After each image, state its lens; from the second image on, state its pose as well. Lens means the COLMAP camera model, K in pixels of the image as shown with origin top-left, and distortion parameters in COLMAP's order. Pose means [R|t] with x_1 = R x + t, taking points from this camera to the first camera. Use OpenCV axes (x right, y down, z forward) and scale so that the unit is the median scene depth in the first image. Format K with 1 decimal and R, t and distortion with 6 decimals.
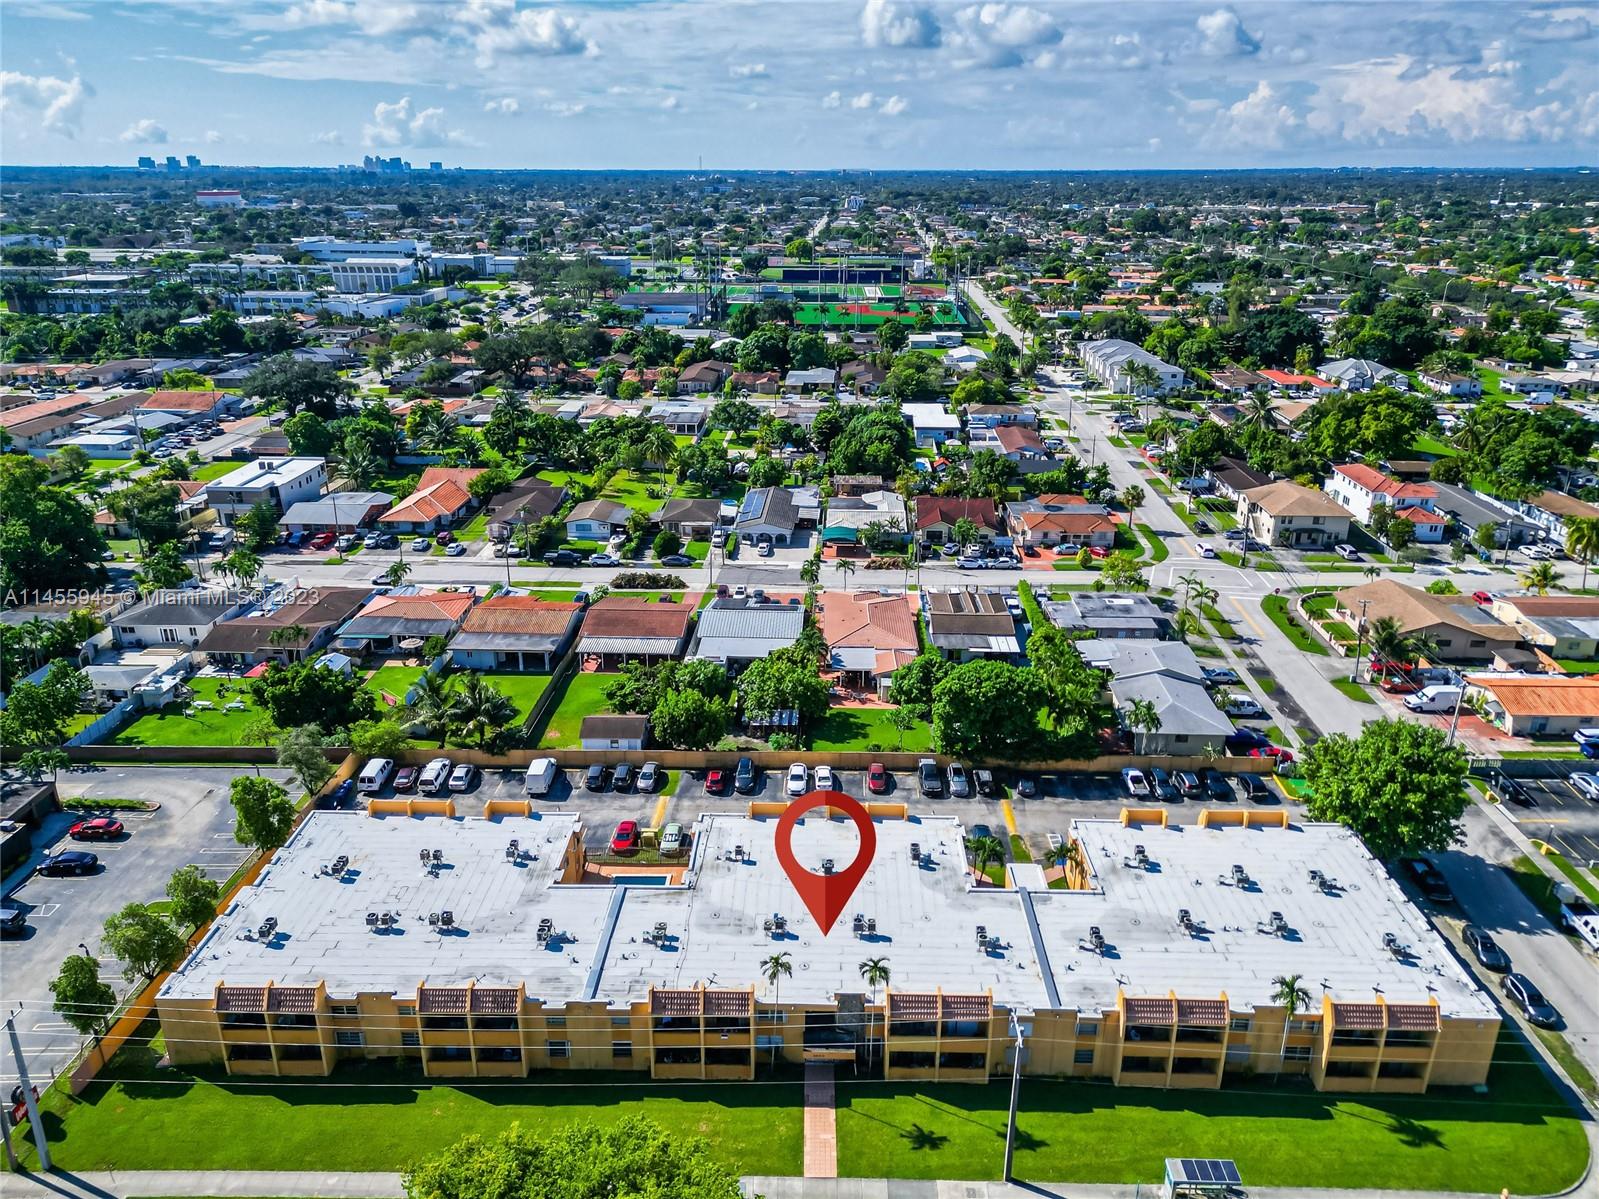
lens RADIAL K [[1120.1, 0, 799.5], [0, 1120.1, 599.5], [0, 0, 1]] dist [0.053272, -0.035591]
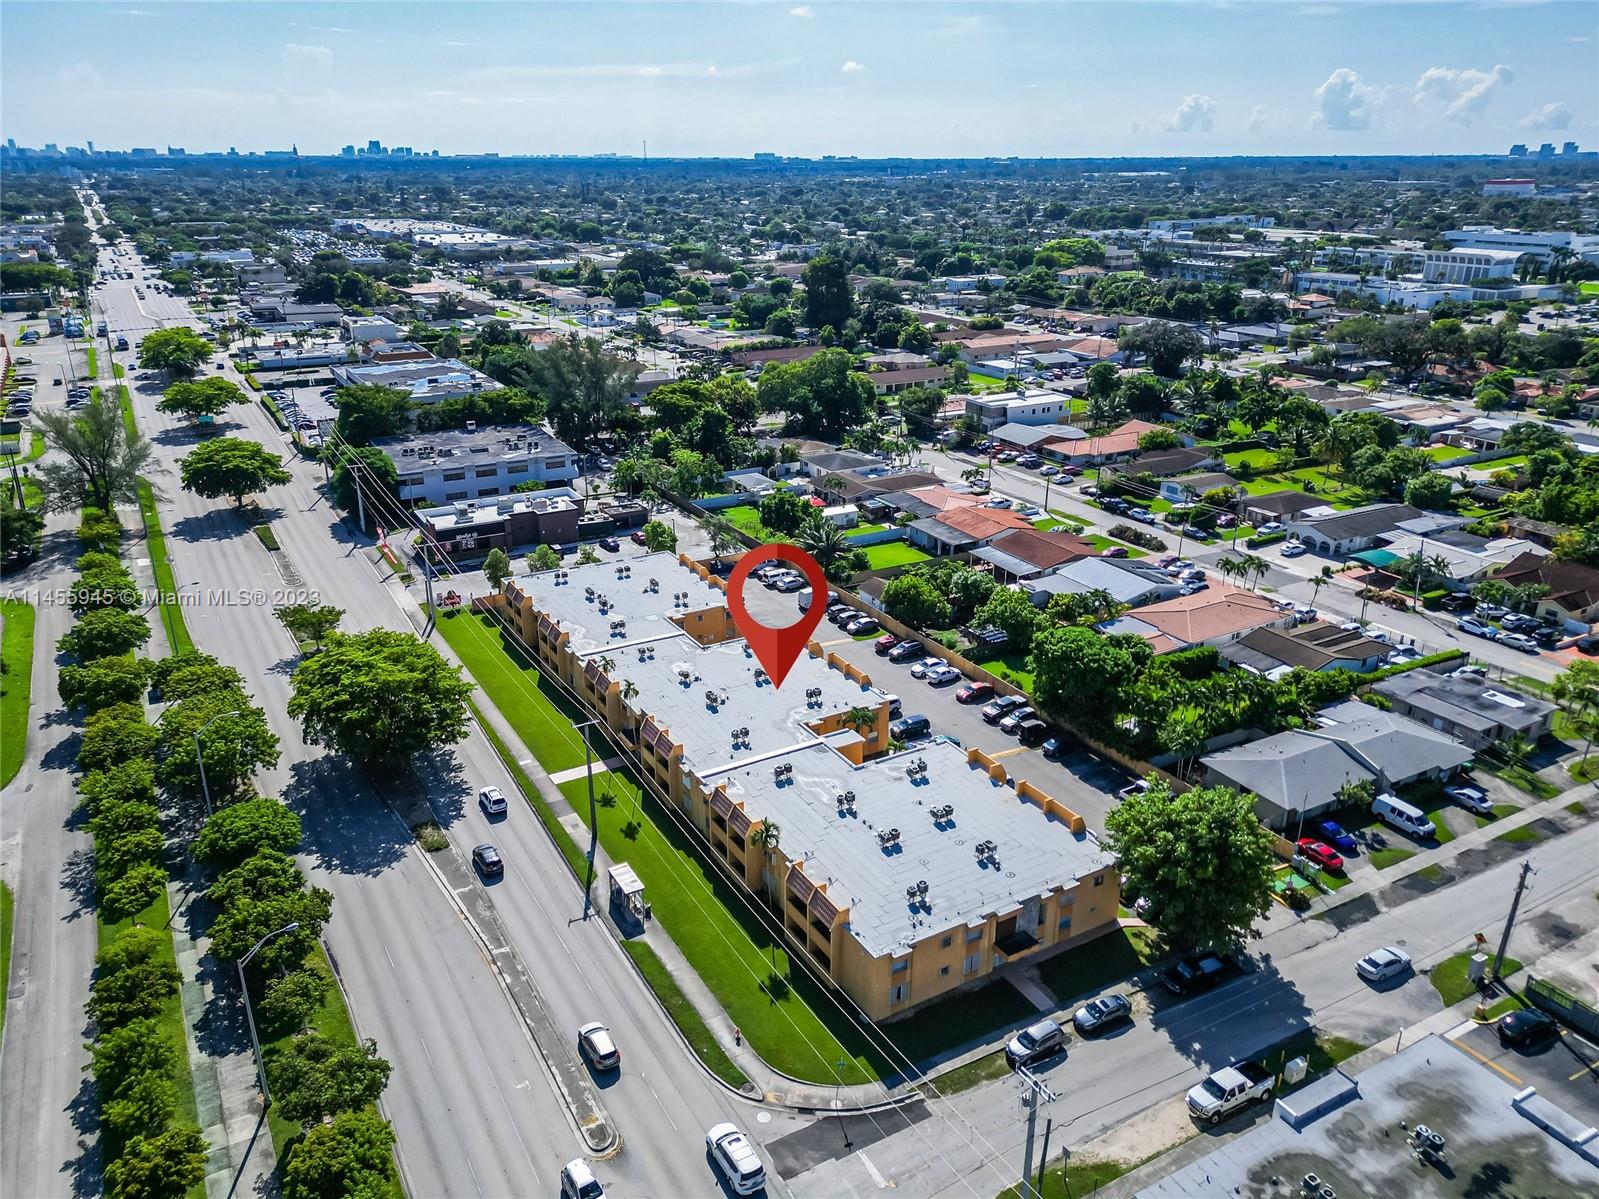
lens RADIAL K [[1157.3, 0, 804.4], [0, 1157.3, 540.0], [0, 0, 1]] dist [0.042993, -0.037228]
pose [[0.524445, 0.262911, -0.809836, 0.596368], [-0.299047, 0.947415, 0.113914, -0.045474], [0.797200, 0.182437, 0.575490, 0.106651]]
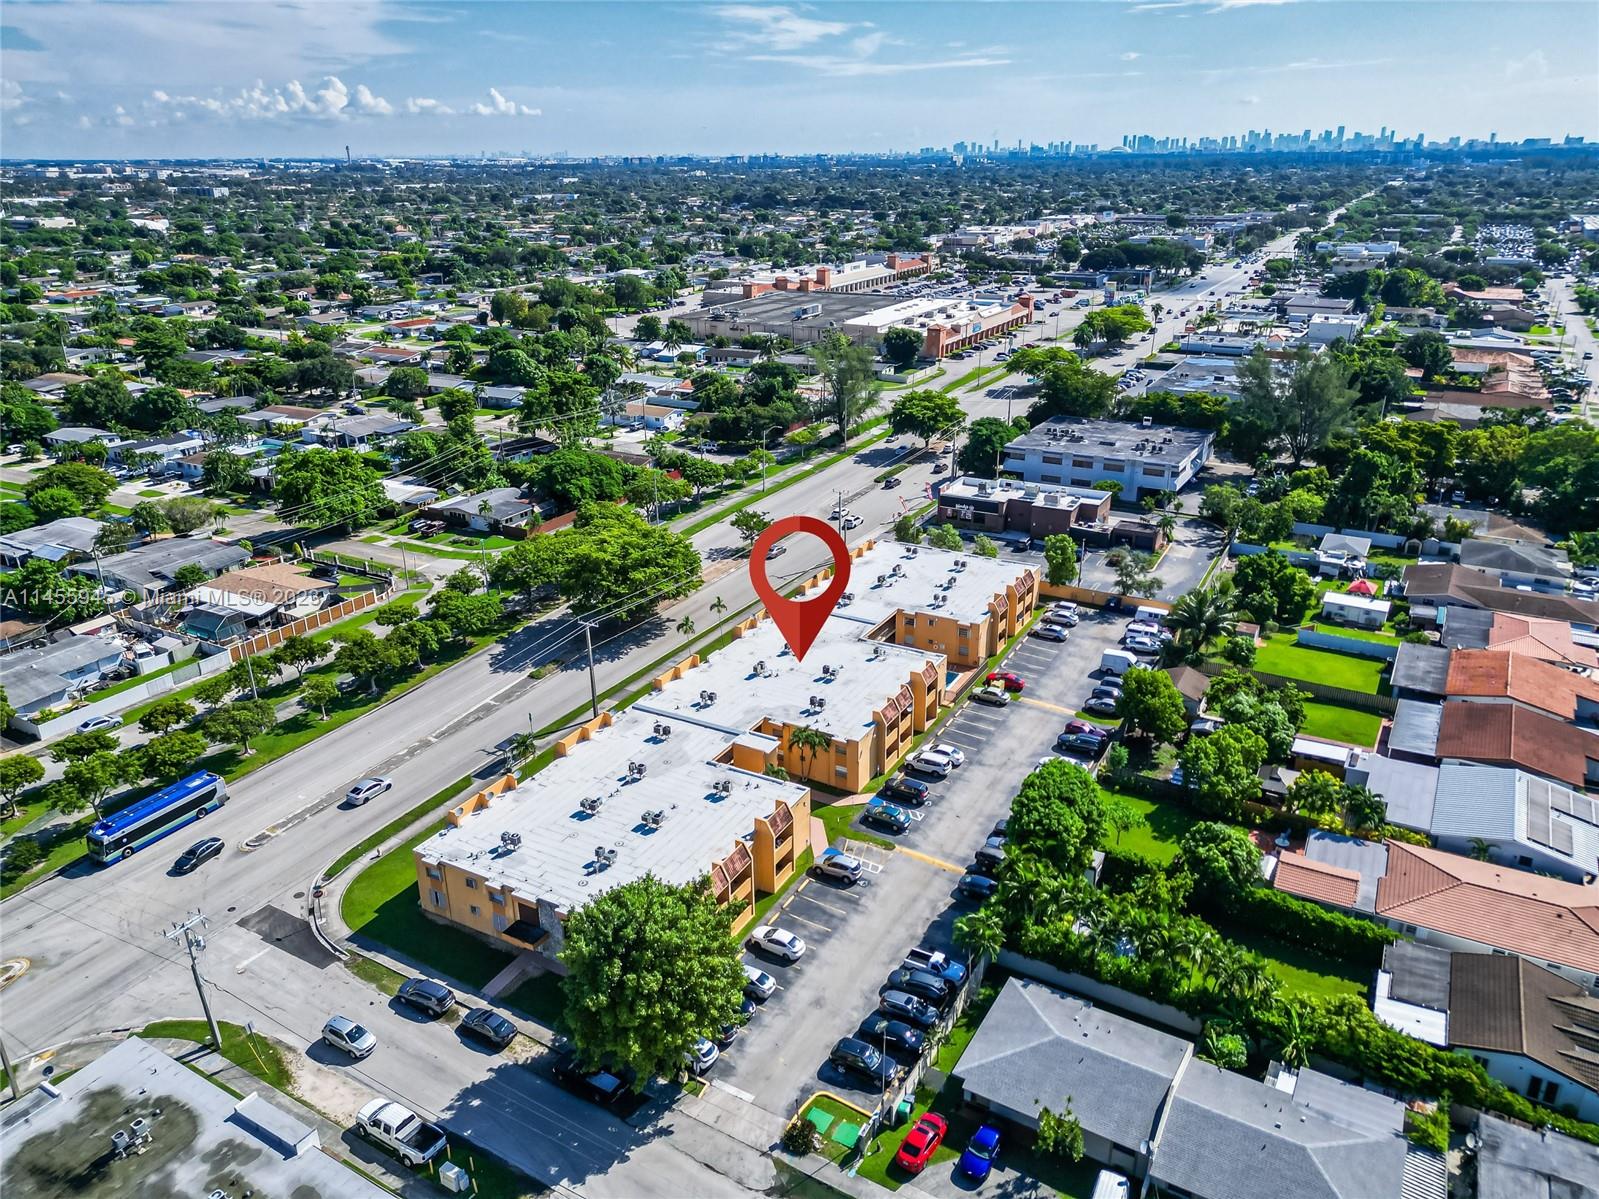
lens RADIAL K [[1120.1, 0, 799.5], [0, 1120.1, 599.5], [0, 0, 1]] dist [0.053272, -0.035591]
pose [[-0.469510, 0.322618, -0.821875, 0.582911], [-0.304021, 0.814856, 0.493540, -0.250989], [0.828934, 0.481589, -0.284500, 0.681443]]
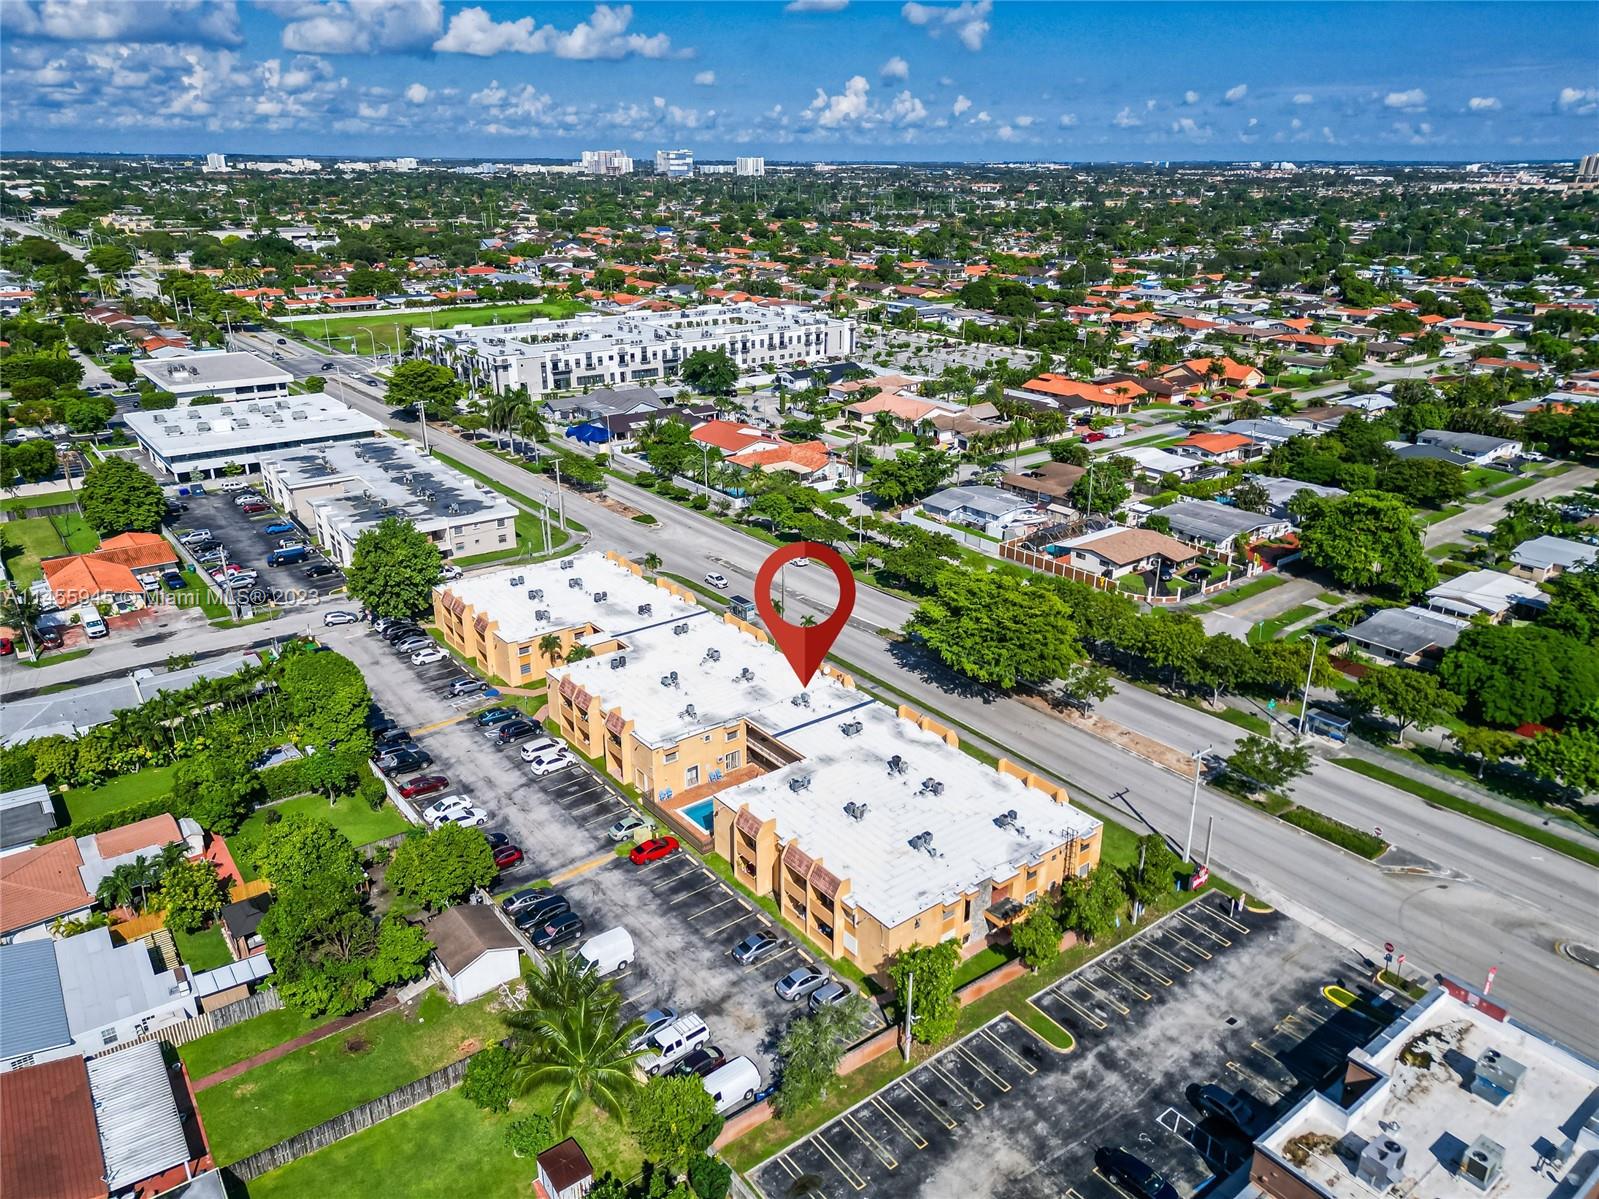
lens RADIAL K [[1120.1, 0, 799.5], [0, 1120.1, 599.5], [0, 0, 1]] dist [0.053272, -0.035591]
pose [[-0.629648, -0.287806, 0.721603, -0.531521], [0.267978, 0.791377, 0.549463, -0.279470], [-0.729199, 0.539342, -0.421164, 0.731001]]
